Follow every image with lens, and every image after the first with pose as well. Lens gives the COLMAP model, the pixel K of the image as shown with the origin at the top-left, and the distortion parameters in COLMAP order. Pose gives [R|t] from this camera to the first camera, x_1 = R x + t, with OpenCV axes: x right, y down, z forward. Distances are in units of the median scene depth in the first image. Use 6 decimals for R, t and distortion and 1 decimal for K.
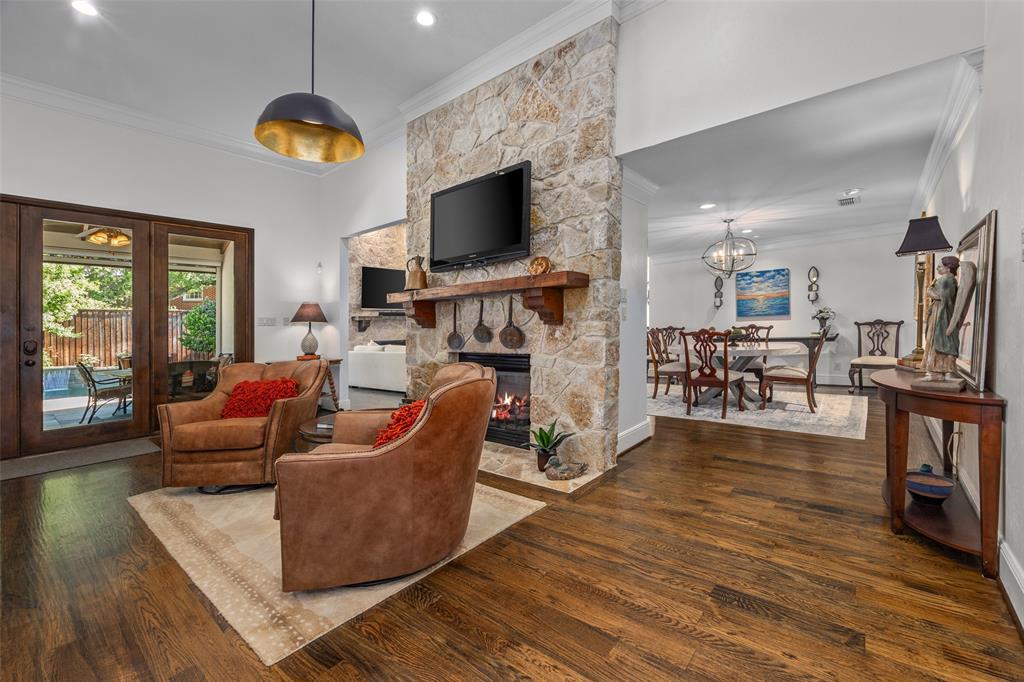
lens RADIAL K [[432.3, 0, 506.5], [0, 432.3, 325.1], [0, 0, 1]] dist [0.000864, 0.001457]
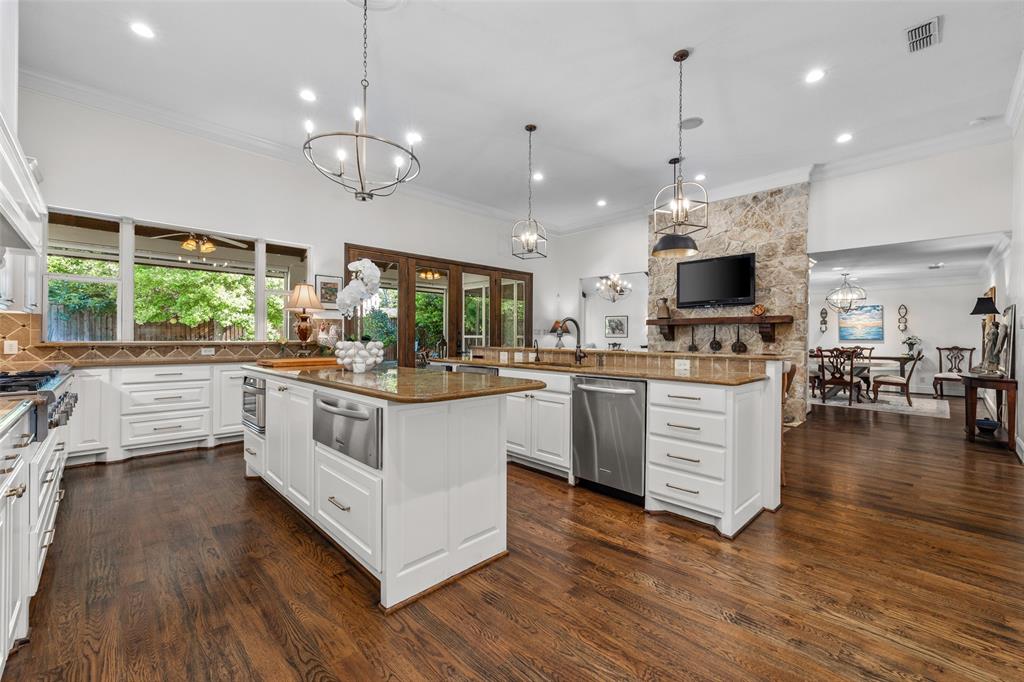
lens RADIAL K [[432.3, 0, 518.7], [0, 432.3, 324.3], [0, 0, 1]] dist [0.000864, 0.001457]
pose [[0.996688, 0.034995, -0.073405, -0.712828], [-0.036916, 0.999006, -0.024979, 0.005921], [0.072458, 0.027606, 0.996989, -0.794158]]
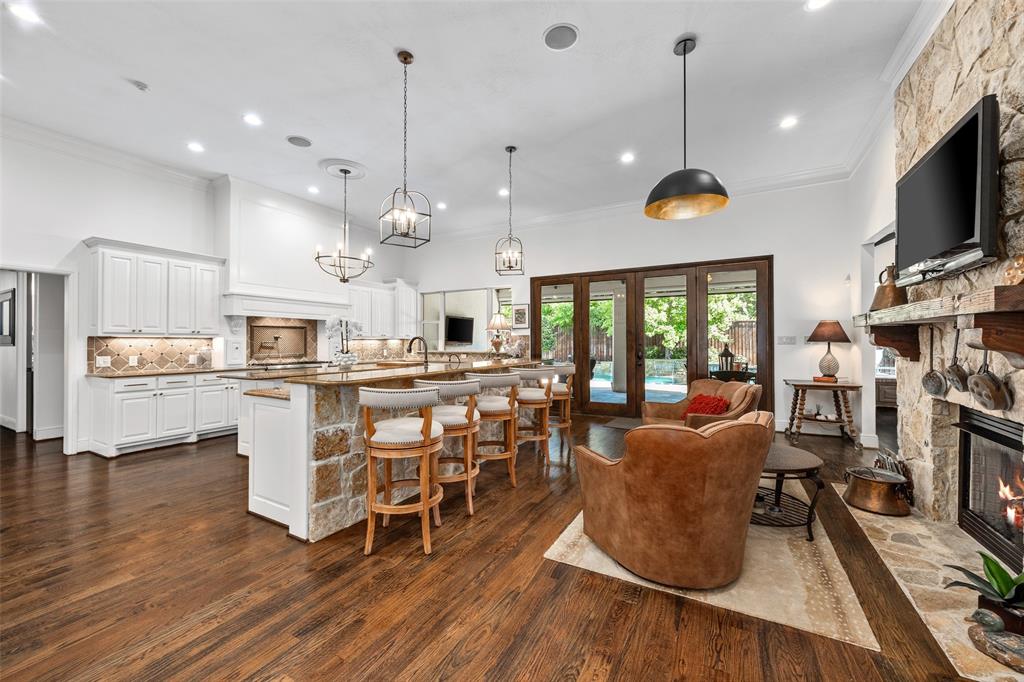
lens RADIAL K [[401.0, 0, 504.0], [0, 401.0, 330.7], [0, 0, 1]] dist [-0.006783, 0.000010]
pose [[0.177337, 0.003584, -0.984144, 0.409646], [0.004923, 0.999978, 0.004528, -0.056902], [0.984138, -0.005648, 0.177316, 0.222683]]
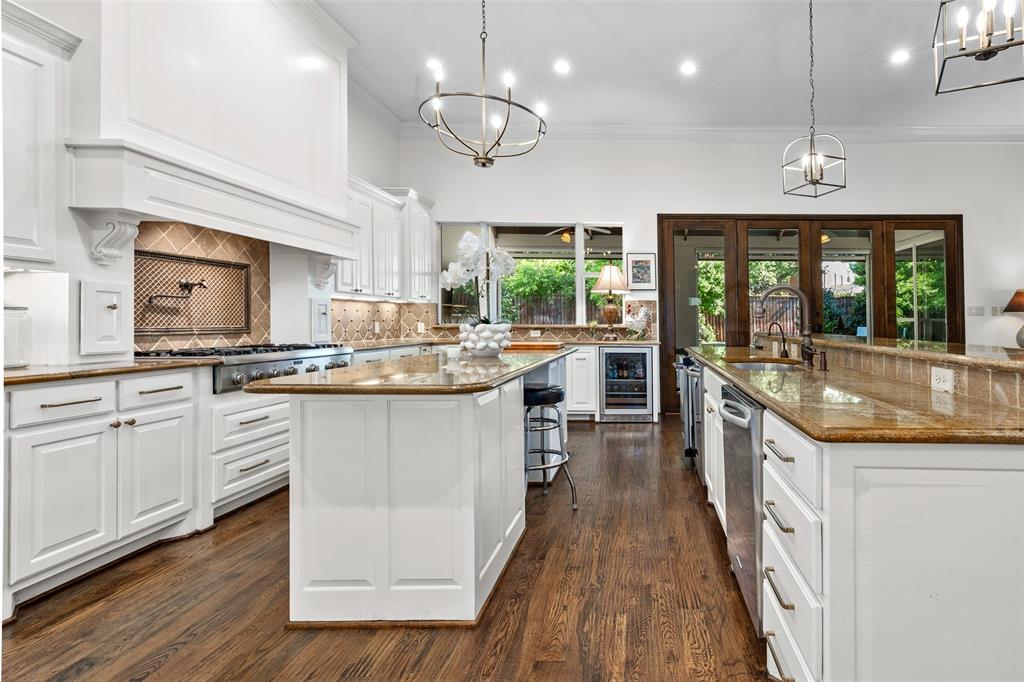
lens RADIAL K [[495.6, 0, 630.3], [0, 495.6, 309.5], [0, 0, 1]] dist [0.002834, 0.001032]
pose [[0.647102, 0.016892, -0.762216, -0.309394], [-0.019831, 0.999789, 0.005321, -0.003789], [0.762146, 0.011672, 0.647301, -0.397539]]
